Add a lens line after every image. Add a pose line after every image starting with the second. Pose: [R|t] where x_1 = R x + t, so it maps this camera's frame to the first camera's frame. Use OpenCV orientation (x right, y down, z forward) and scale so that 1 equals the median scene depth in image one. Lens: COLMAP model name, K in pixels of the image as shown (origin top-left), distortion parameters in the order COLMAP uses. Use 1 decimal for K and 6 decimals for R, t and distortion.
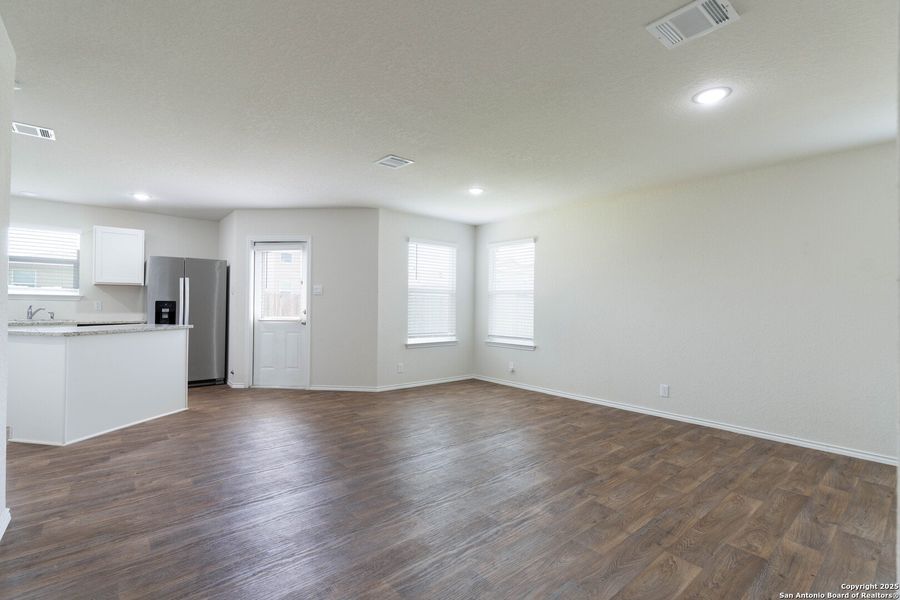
lens RADIAL K [[414.3, 0, 448.8], [0, 414.3, 301.1], [0, 0, 1]] dist [0.005839, 0.000988]
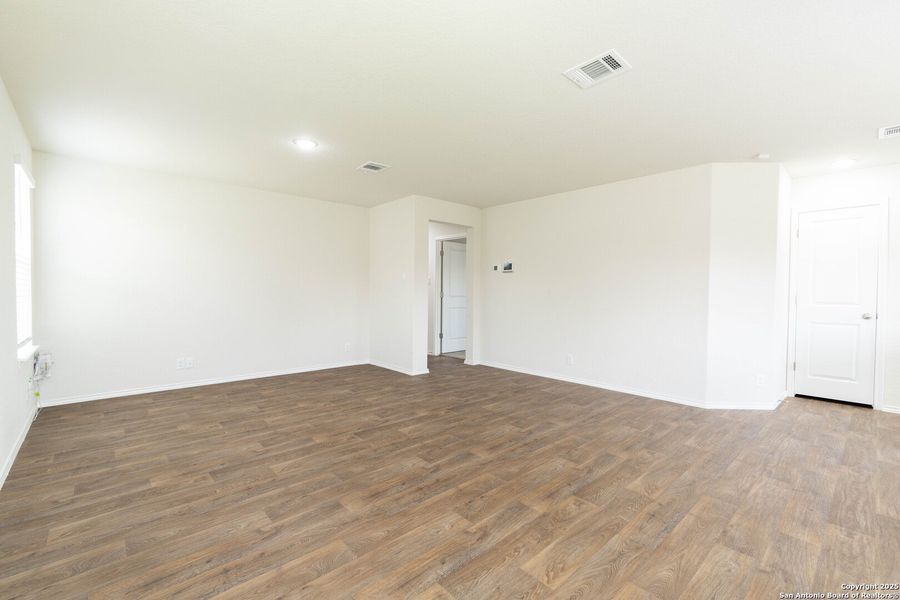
lens RADIAL K [[397.6, 0, 454.2], [0, 397.6, 297.9], [0, 0, 1]] dist [-0.005222, 0.000236]
pose [[-0.998853, -0.021392, -0.042848, 0.112772], [-0.022193, 0.999586, 0.018303, 0.010082], [0.042439, 0.019233, -0.998914, 1.739387]]
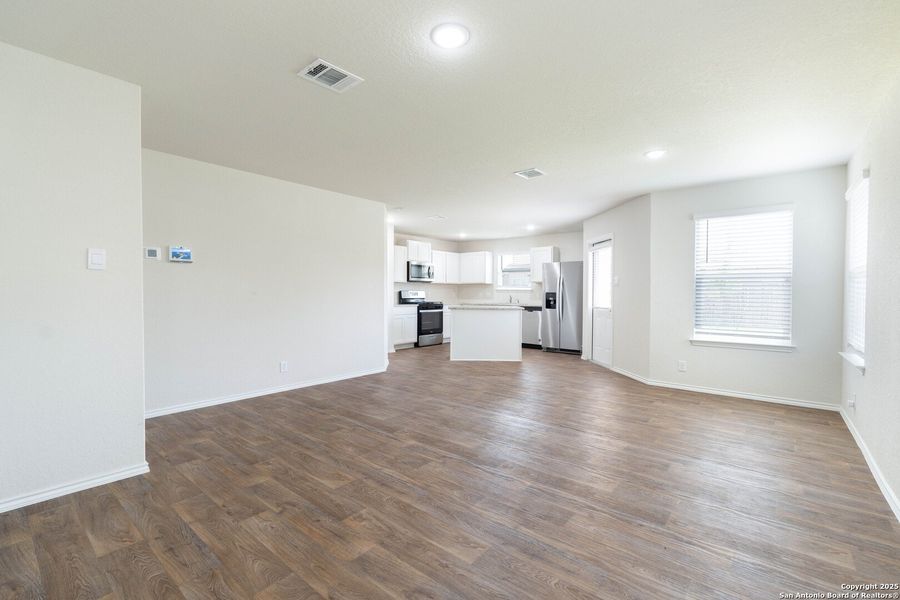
lens RADIAL K [[397.6, 0, 454.6], [0, 397.6, 293.0], [0, 0, 1]] dist [-0.005222, 0.000236]
pose [[0.181343, -0.011114, -0.983357, 1.018478], [0.002475, 0.999938, -0.010845, 0.025345], [0.983417, -0.000467, 0.181359, 0.616231]]
